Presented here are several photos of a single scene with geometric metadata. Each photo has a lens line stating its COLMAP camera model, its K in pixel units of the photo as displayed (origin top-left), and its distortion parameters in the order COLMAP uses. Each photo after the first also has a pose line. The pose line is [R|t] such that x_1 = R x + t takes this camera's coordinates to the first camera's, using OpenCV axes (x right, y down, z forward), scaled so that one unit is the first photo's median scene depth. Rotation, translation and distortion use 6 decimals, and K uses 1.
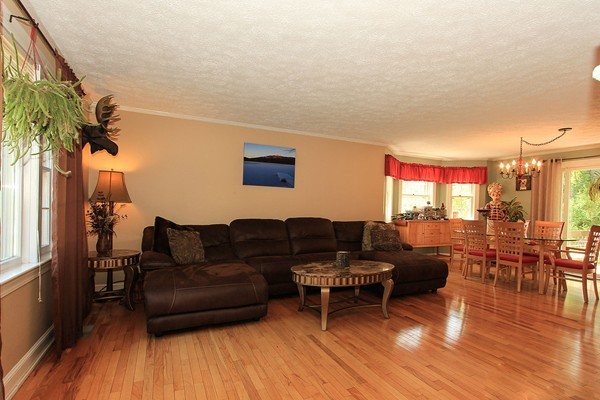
lens RADIAL K [[316.0, 0, 302.1], [0, 316.0, 211.4], [0, 0, 1]] dist [0.000435, 0.000667]
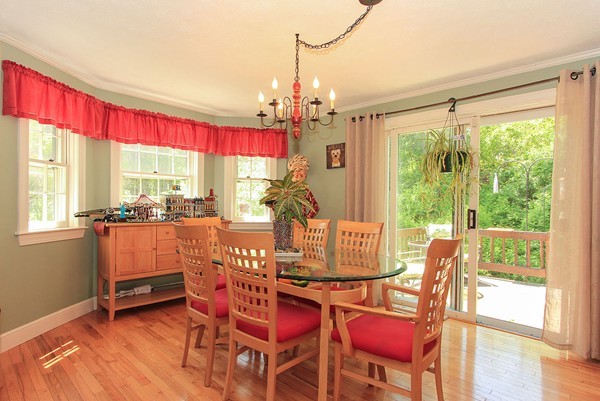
lens RADIAL K [[267.3, 0, 300.0], [0, 267.3, 200.5], [0, 0, 1]] dist [-0.000027, 0.000056]
pose [[0.954691, -0.005709, 0.297545, 0.478635], [0.010673, 0.999830, -0.015063, 0.002782], [-0.297408, 0.017556, 0.954589, 0.528720]]
